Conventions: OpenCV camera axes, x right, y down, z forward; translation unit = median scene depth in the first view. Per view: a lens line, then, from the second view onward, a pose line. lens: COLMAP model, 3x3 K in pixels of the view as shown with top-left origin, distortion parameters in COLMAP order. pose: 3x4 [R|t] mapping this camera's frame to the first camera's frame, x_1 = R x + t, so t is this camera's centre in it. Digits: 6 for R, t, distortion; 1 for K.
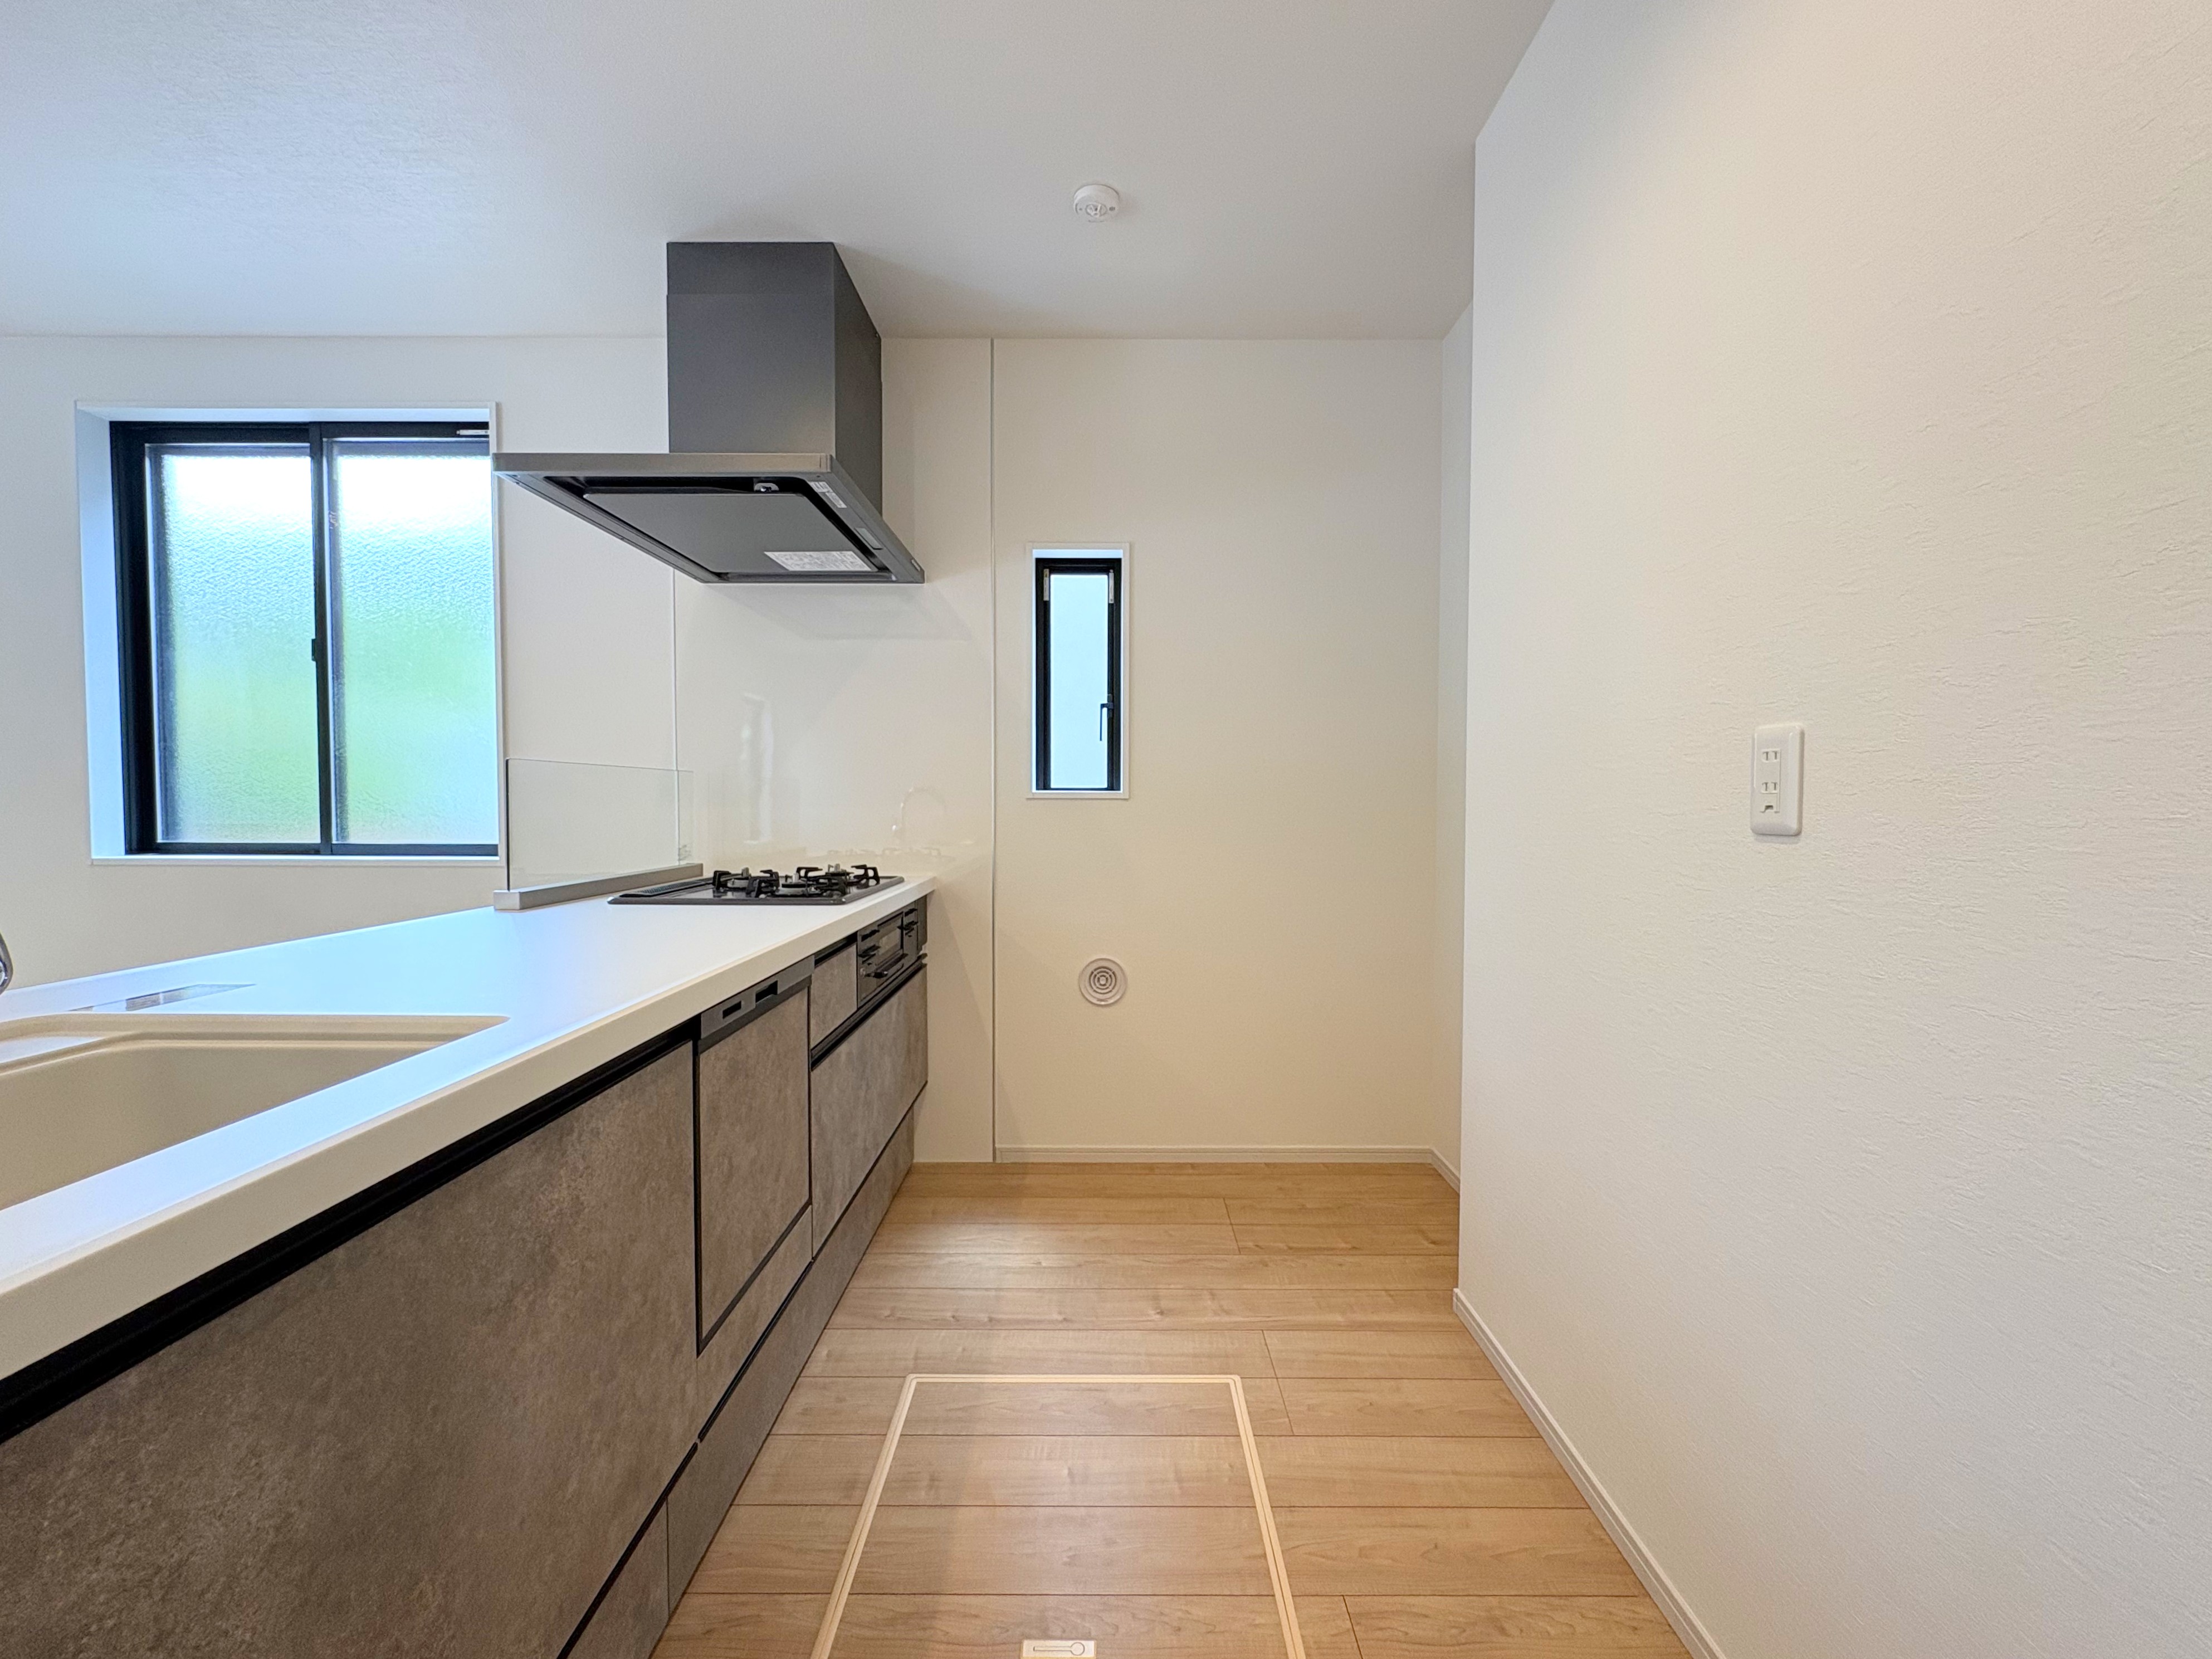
lens RADIAL K [[889.8, 0, 1102.5], [0, 889.8, 824.5], [0, 0, 1]] dist [0.002042, 0.001140]
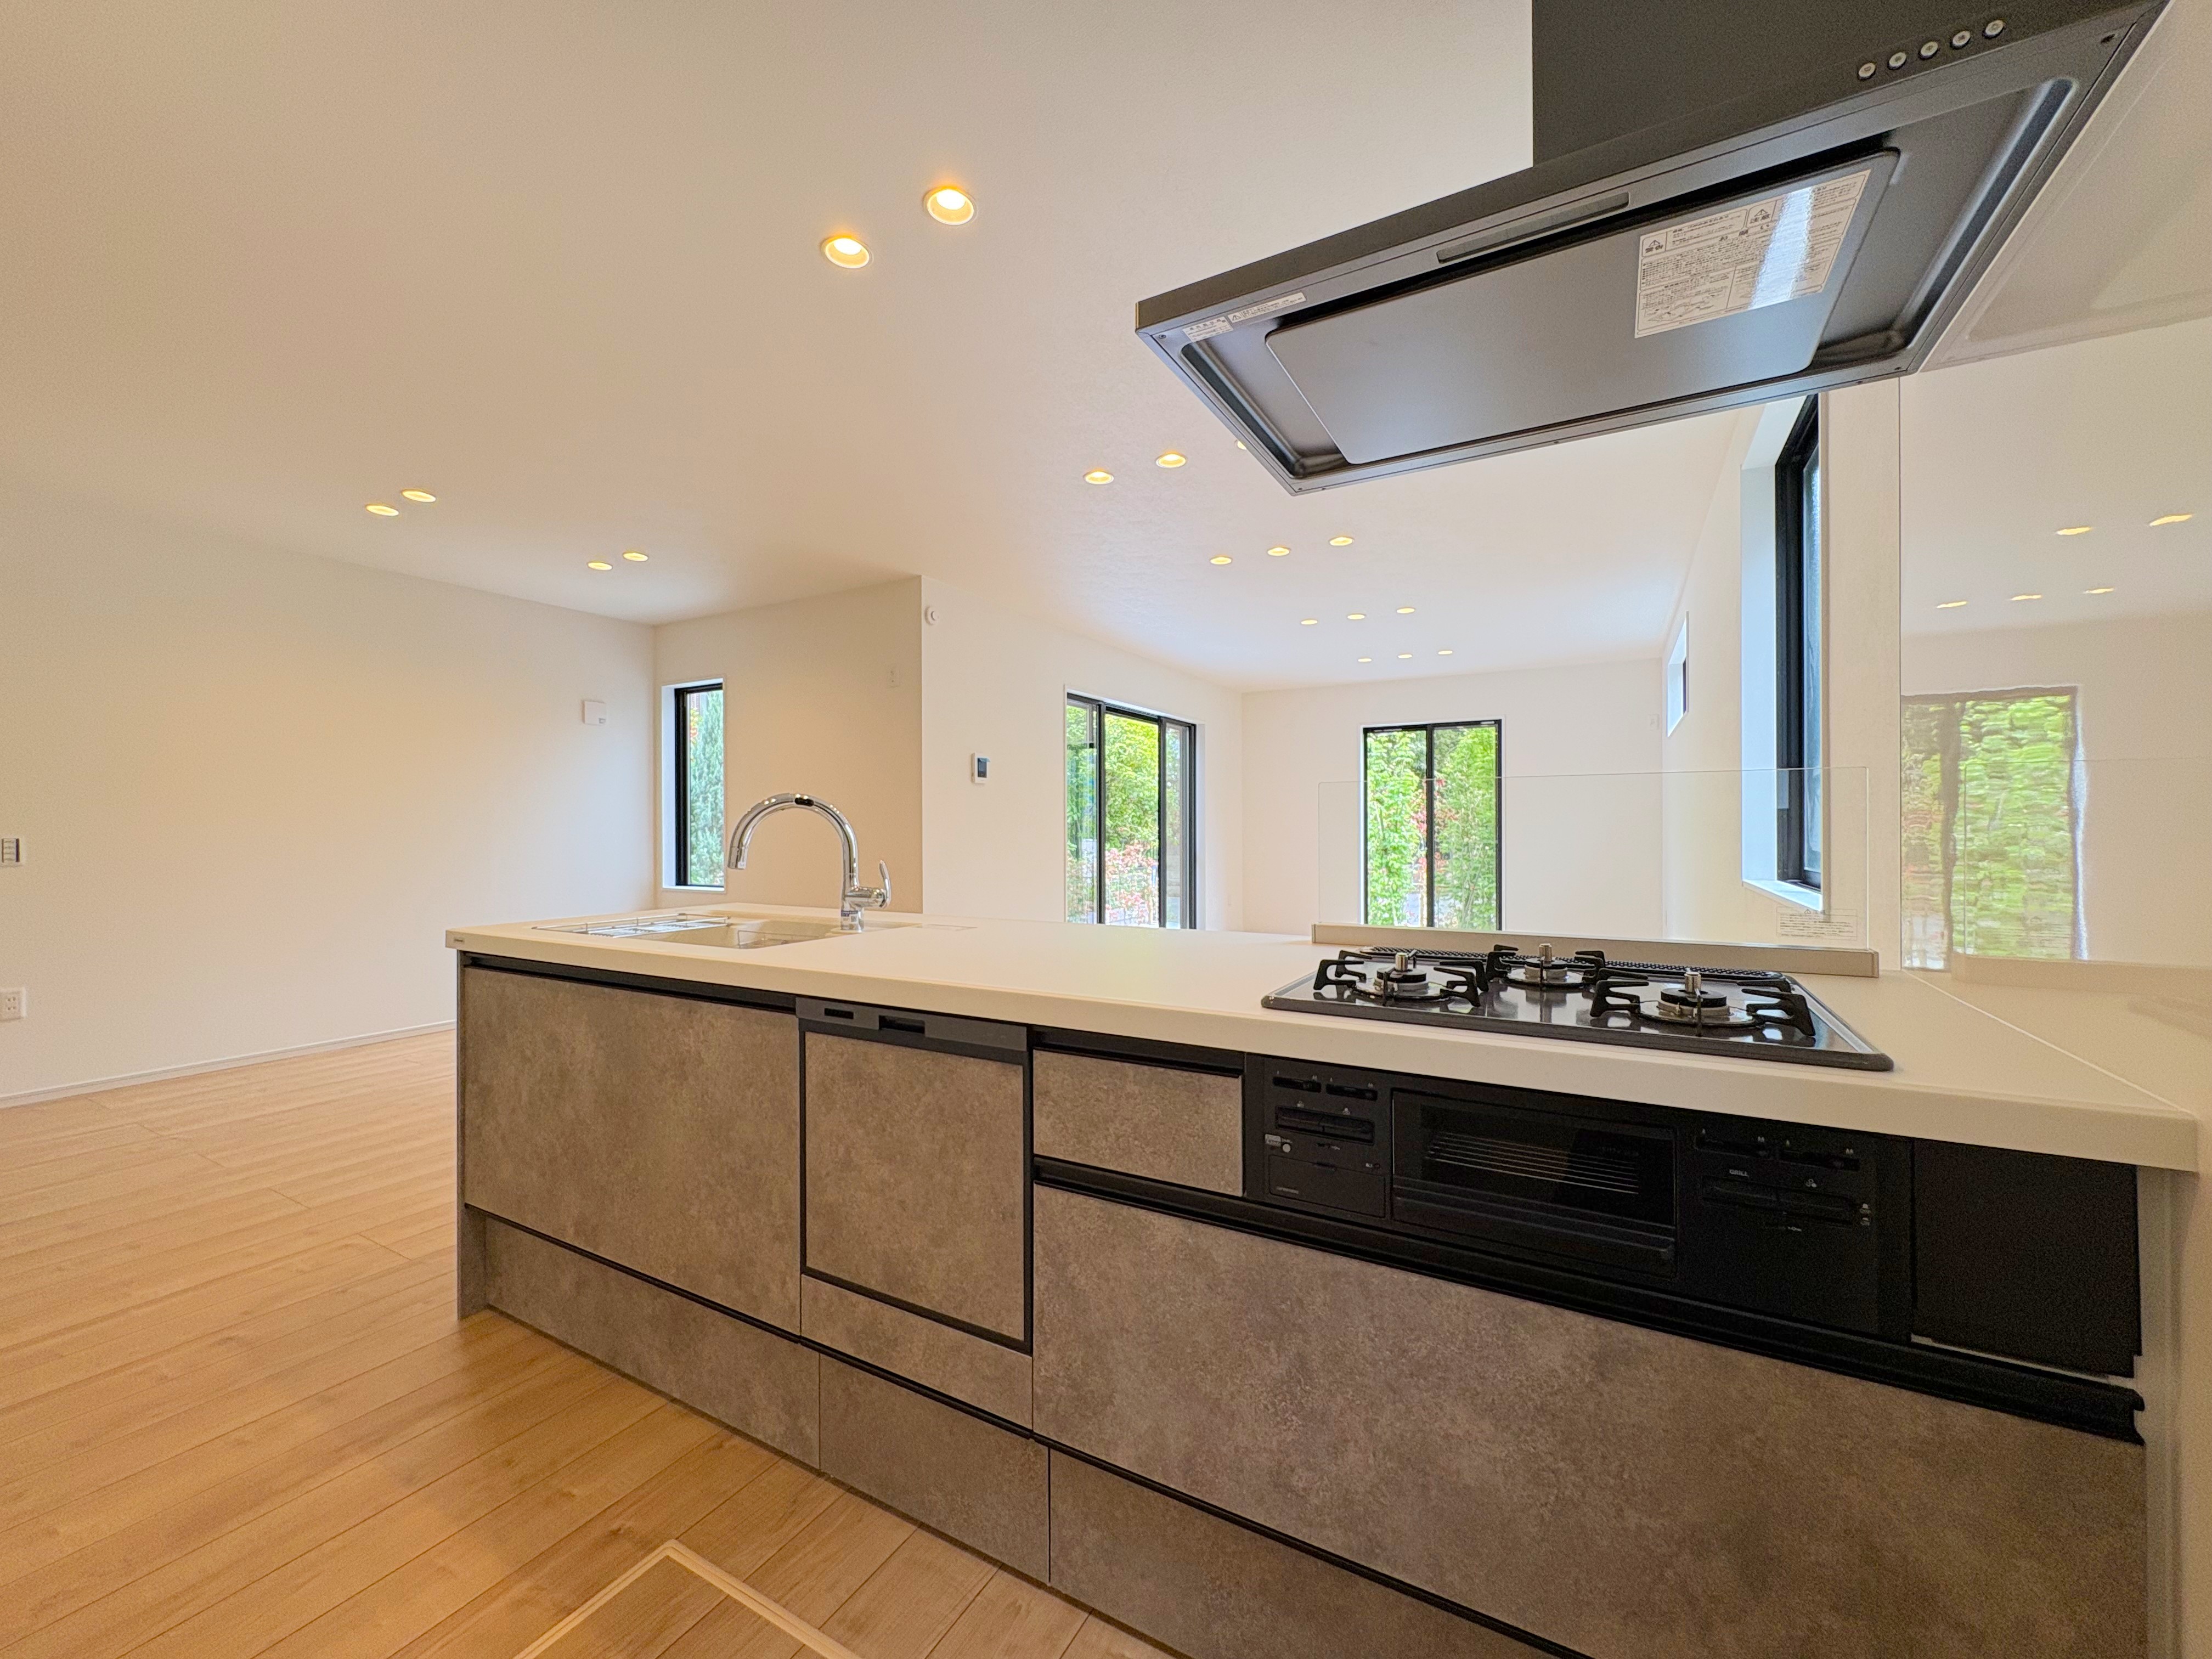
lens RADIAL K [[889.7, 0, 1105.3], [0, 889.7, 836.7], [0, 0, 1]] dist [0.002042, 0.001140]
pose [[-0.499954, 0.005311, -0.866035, 0.537359], [-0.019552, 0.999657, 0.017418, -0.054898], [0.865831, 0.025641, -0.499679, 2.598501]]
